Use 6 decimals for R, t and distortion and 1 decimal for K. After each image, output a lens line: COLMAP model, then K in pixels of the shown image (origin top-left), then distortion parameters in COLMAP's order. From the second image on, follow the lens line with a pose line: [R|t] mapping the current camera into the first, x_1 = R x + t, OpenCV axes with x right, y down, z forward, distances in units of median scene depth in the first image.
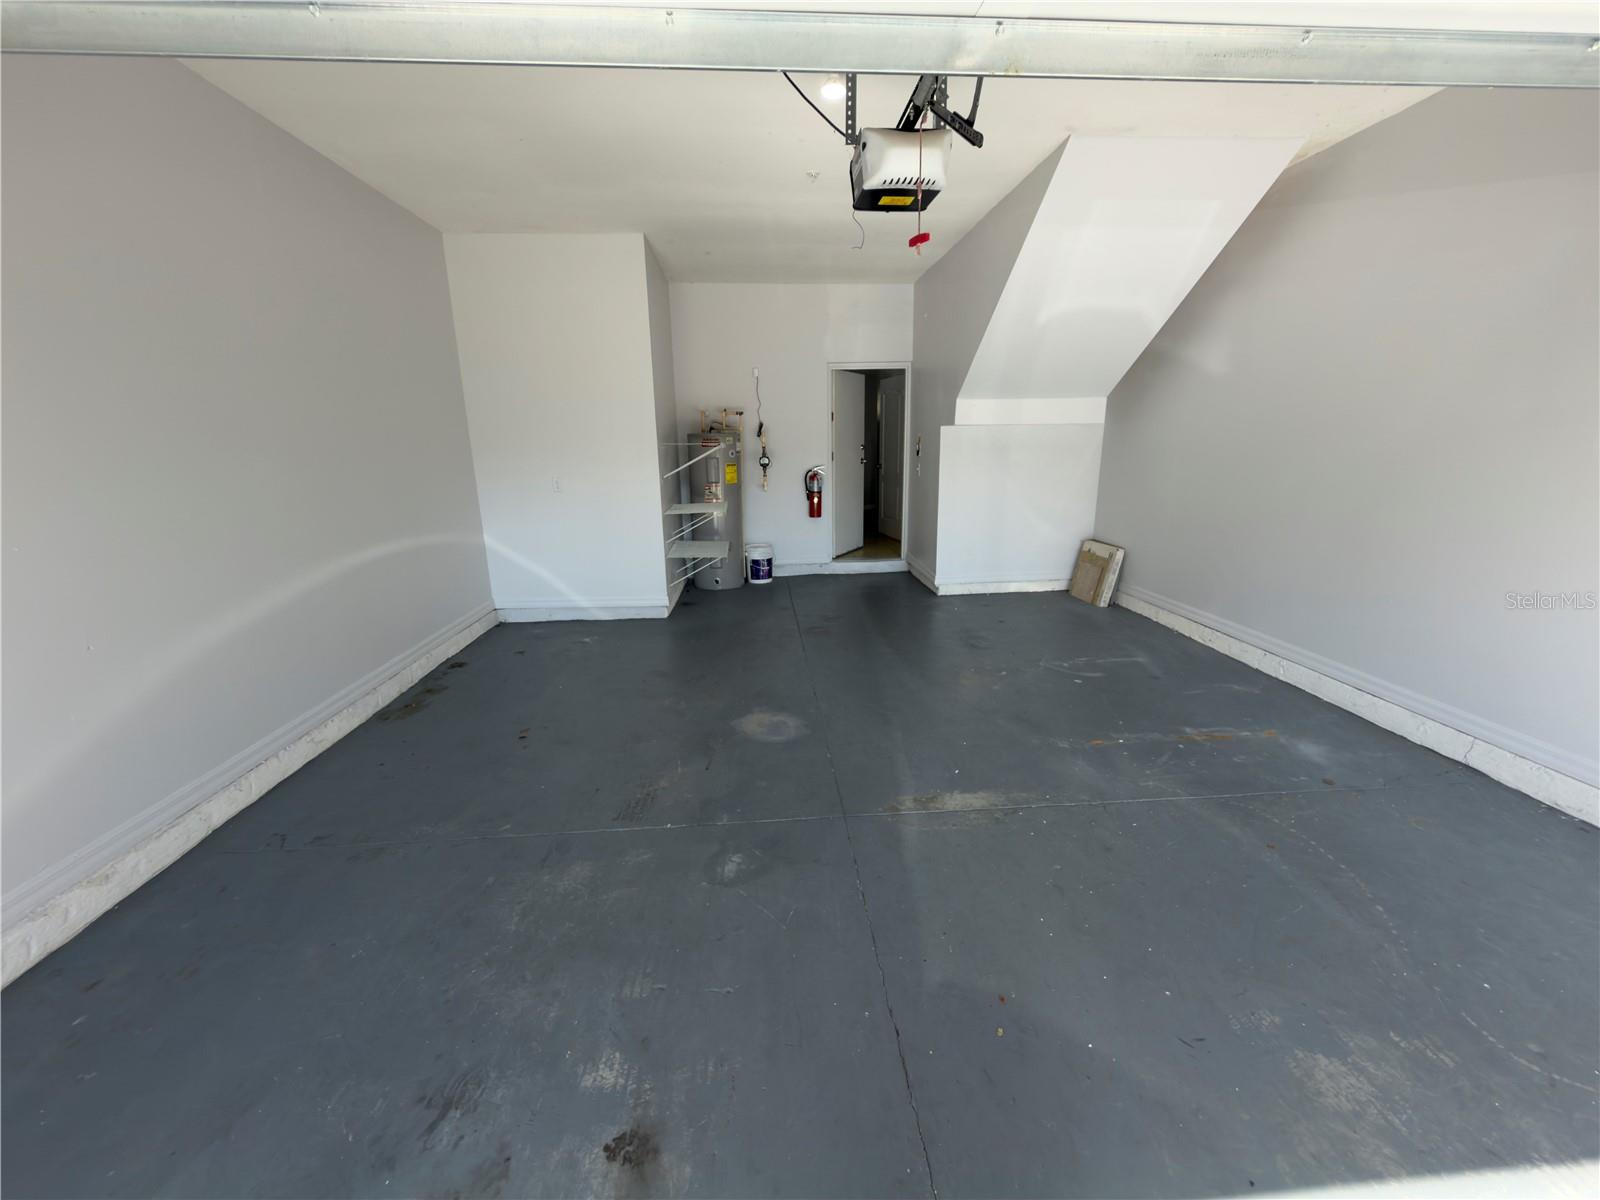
lens RADIAL K [[635.8, 0, 800.0], [0, 635.8, 600.0], [0, 0, 1]] dist [0.000641, -0.000098]
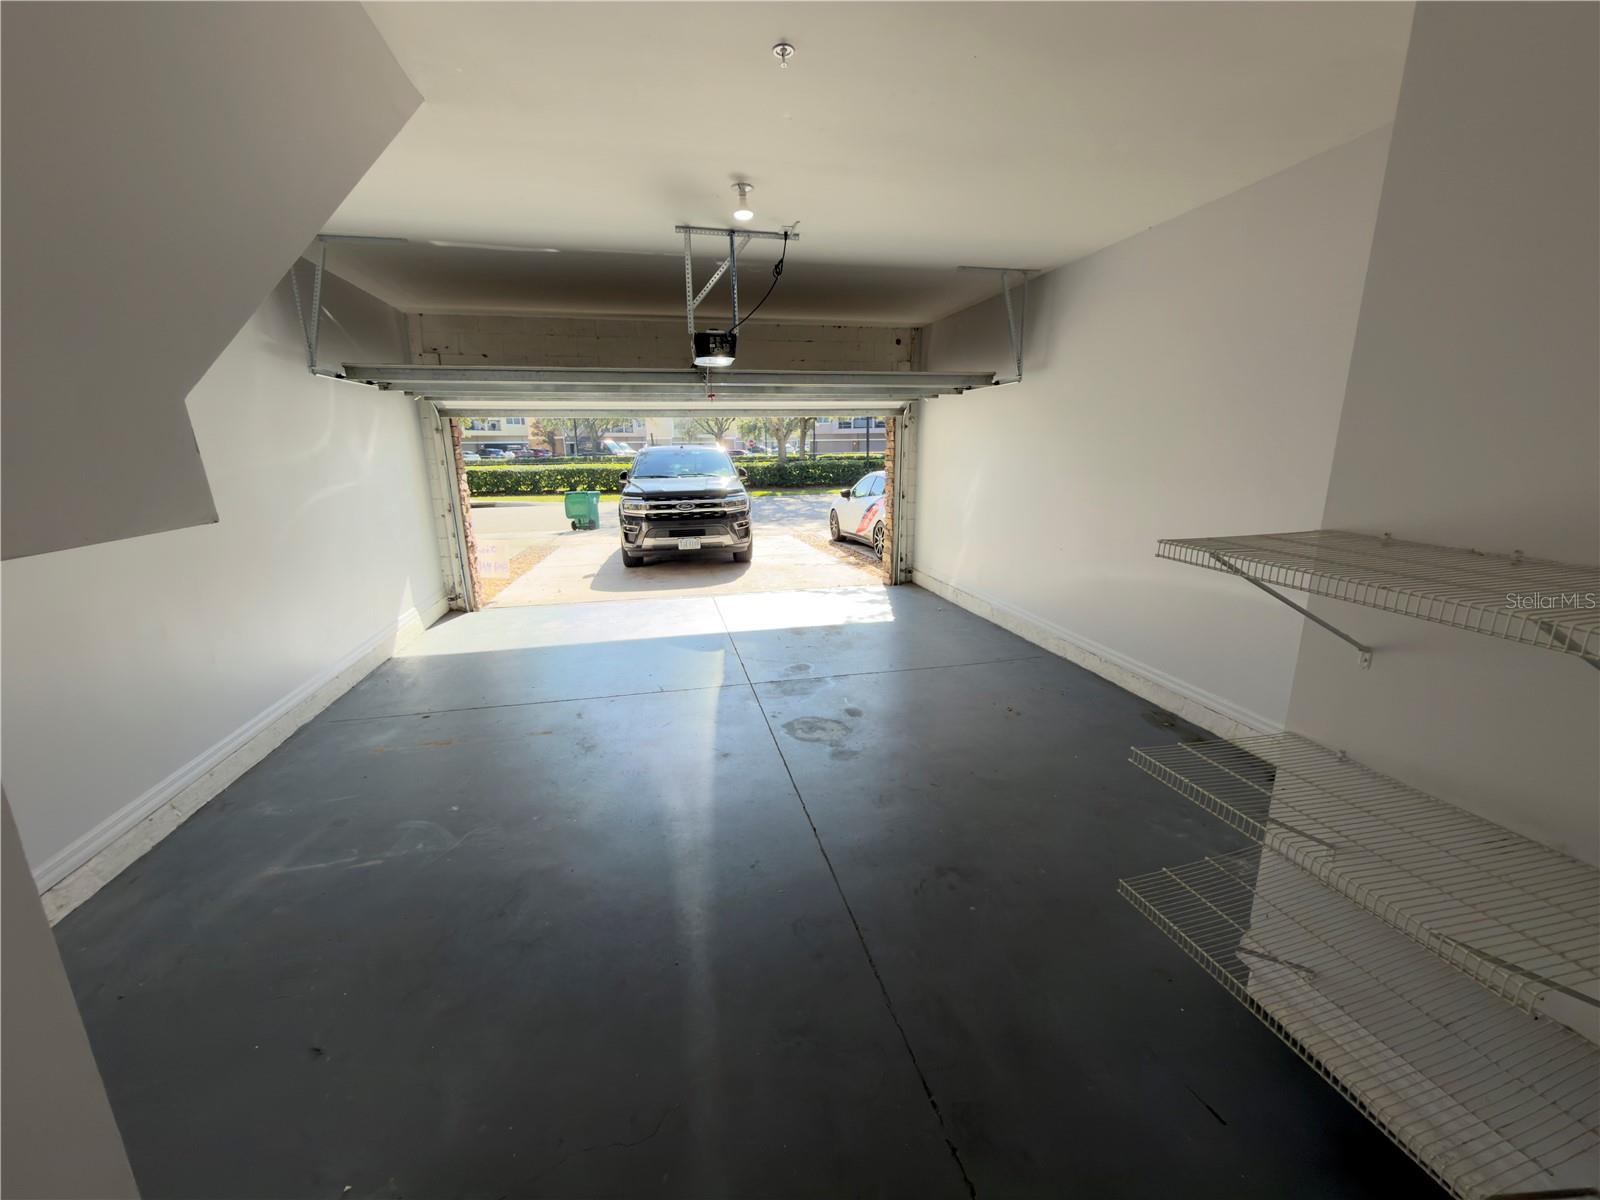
lens RADIAL K [[635.8, 0, 800.0], [0, 635.8, 600.0], [0, 0, 1]] dist [0.000641, -0.000098]
pose [[-0.986254, 0.058955, -0.154360, 0.137650], [-0.021279, 0.881086, 0.472477, -0.496839], [0.163859, 0.469267, -0.867720, 1.713432]]
